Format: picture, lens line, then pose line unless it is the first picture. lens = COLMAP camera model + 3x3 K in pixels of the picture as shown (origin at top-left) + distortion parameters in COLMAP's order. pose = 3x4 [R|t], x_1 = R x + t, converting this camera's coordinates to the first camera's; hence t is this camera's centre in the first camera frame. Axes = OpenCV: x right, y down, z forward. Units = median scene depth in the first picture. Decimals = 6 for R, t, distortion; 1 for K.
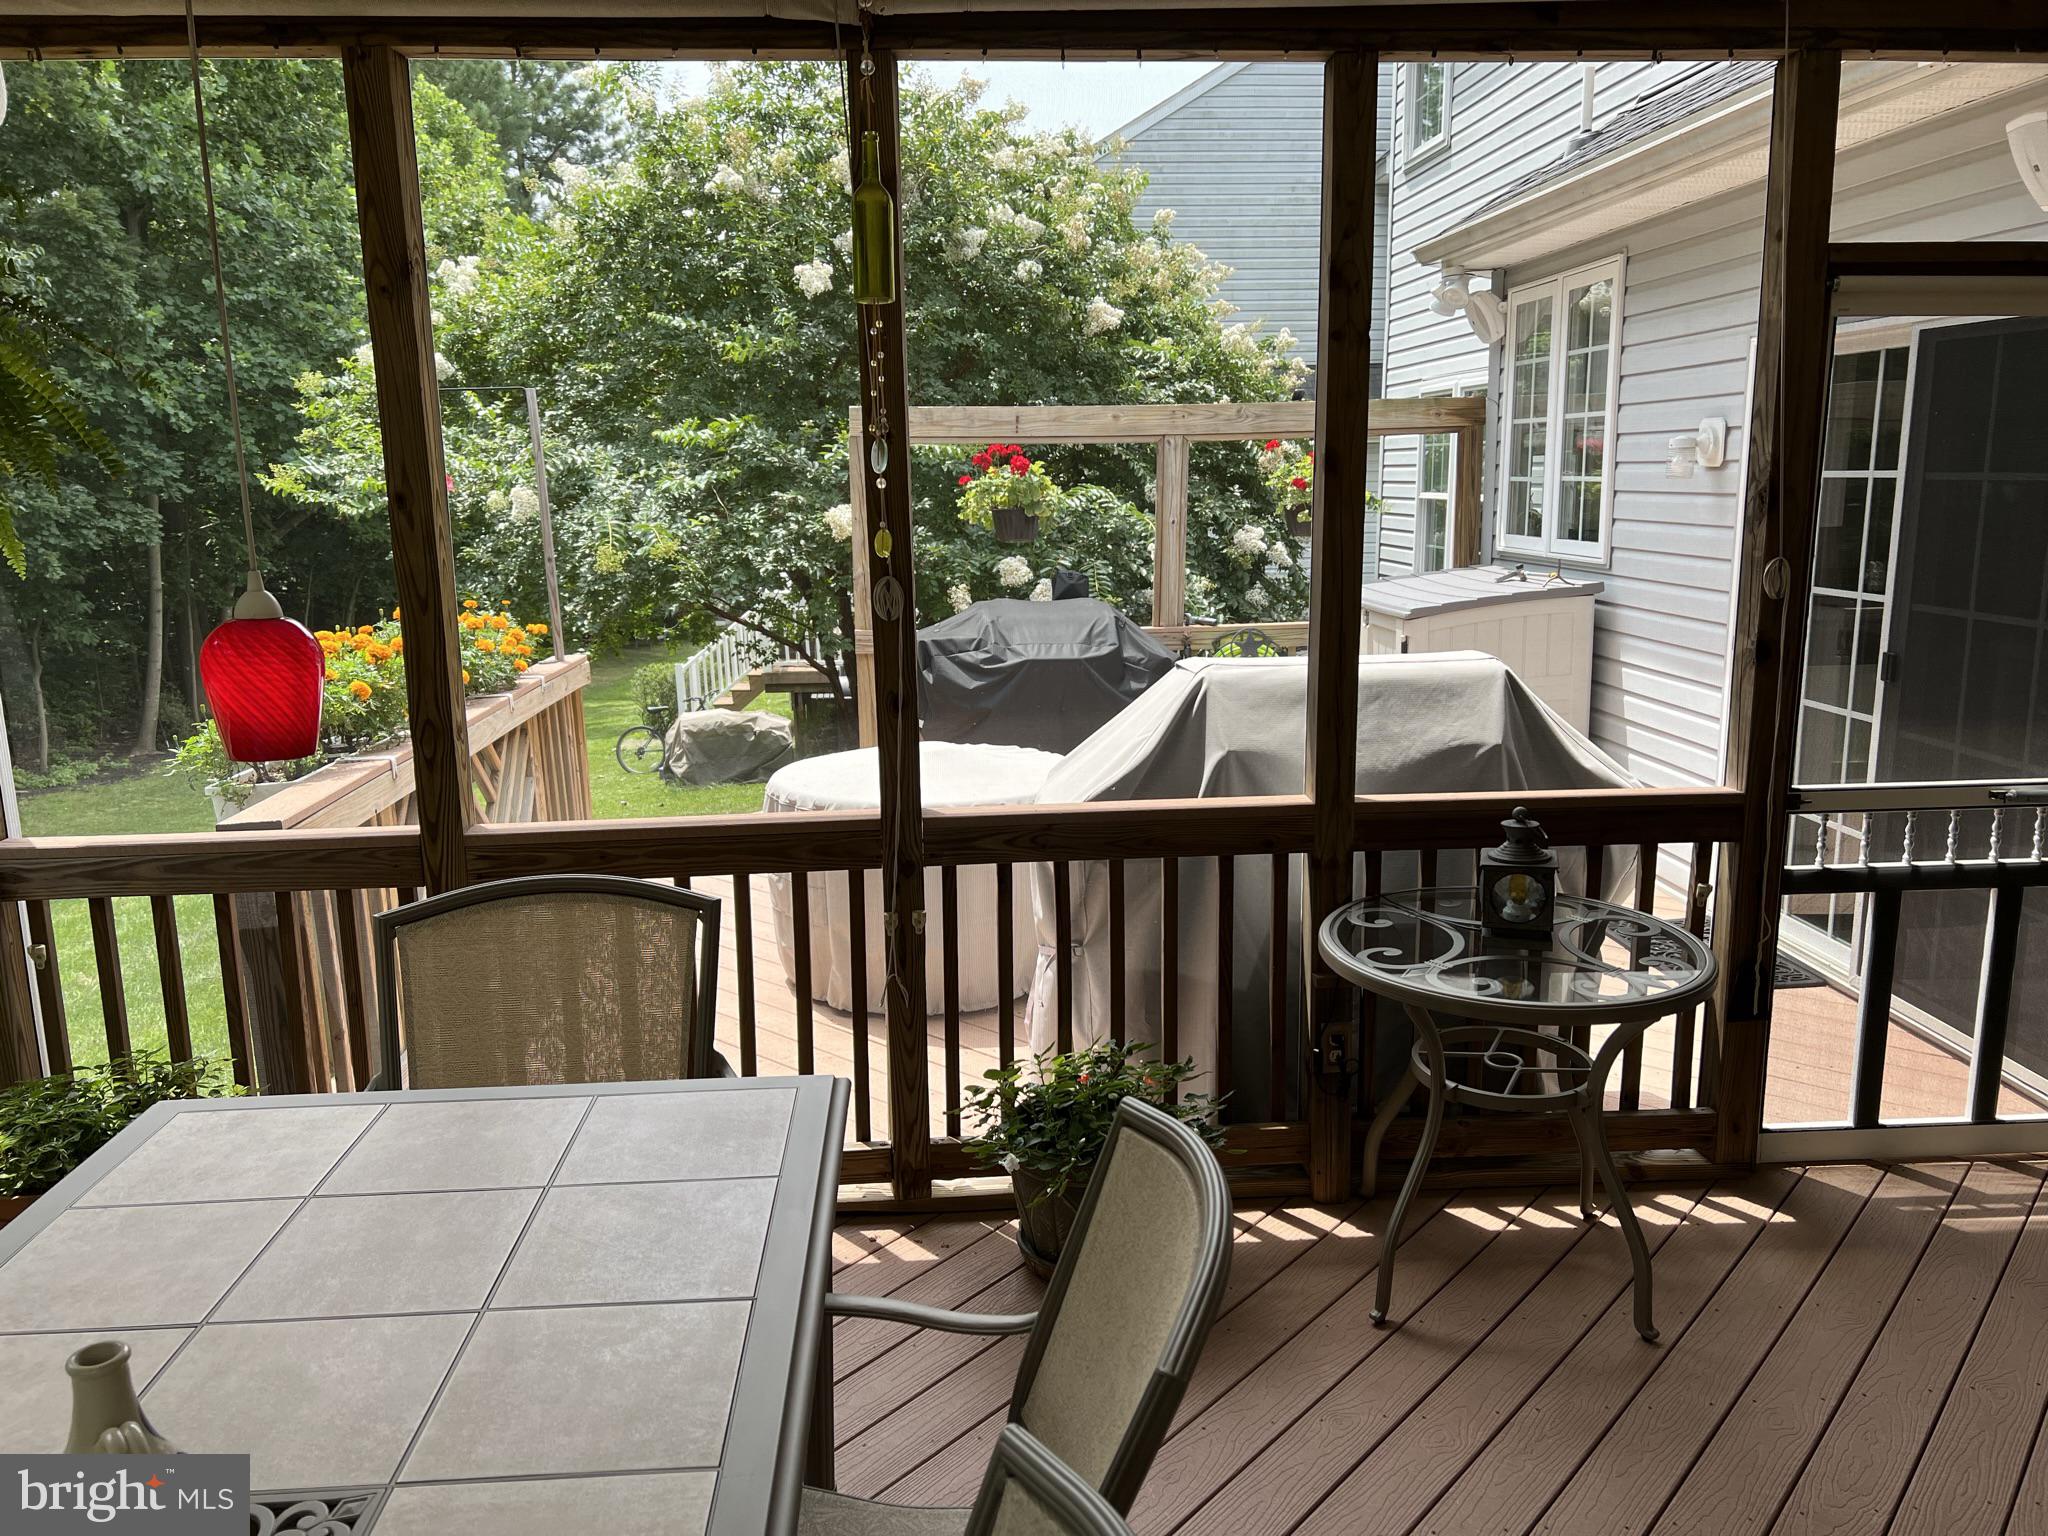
lens RADIAL K [[1542.6, 0, 1028.3], [0, 1542.6, 775.8], [0, 0, 1]] dist [0.007410, 0.001695]
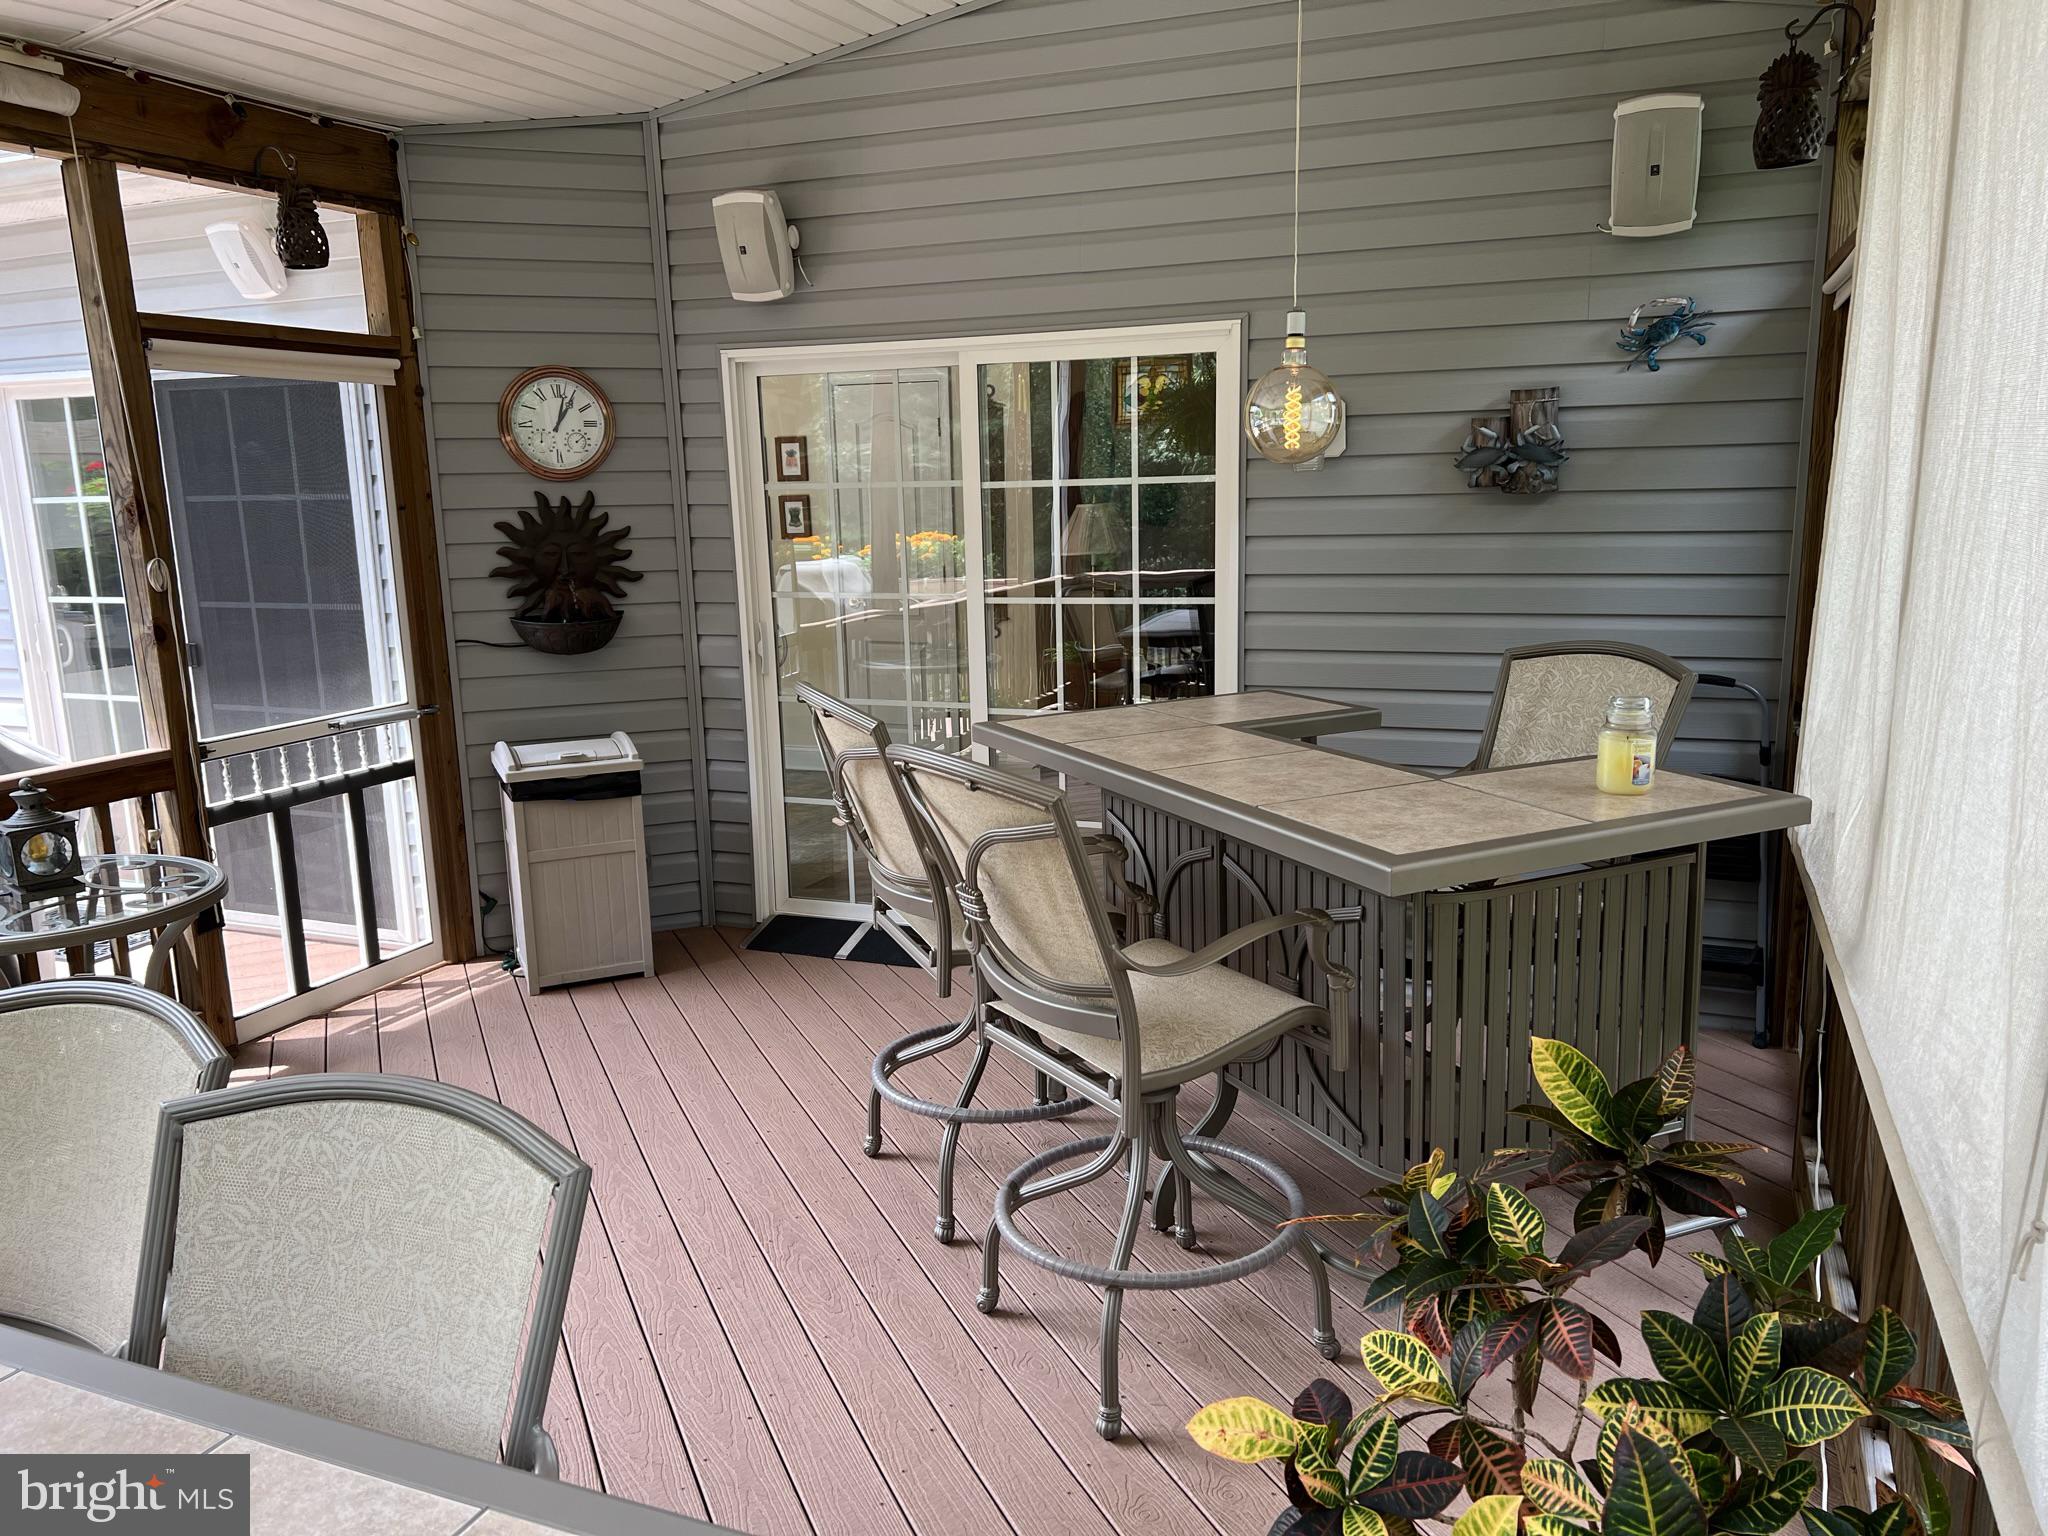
lens RADIAL K [[1542.6, 0, 1028.3], [0, 1542.6, 775.8], [0, 0, 1]] dist [0.007410, 0.001695]
pose [[0.436764, -0.171380, 0.883100, -0.325008], [0.196063, 0.976220, 0.092483, 0.050640], [-0.877950, 0.132750, 0.459979, -0.166307]]
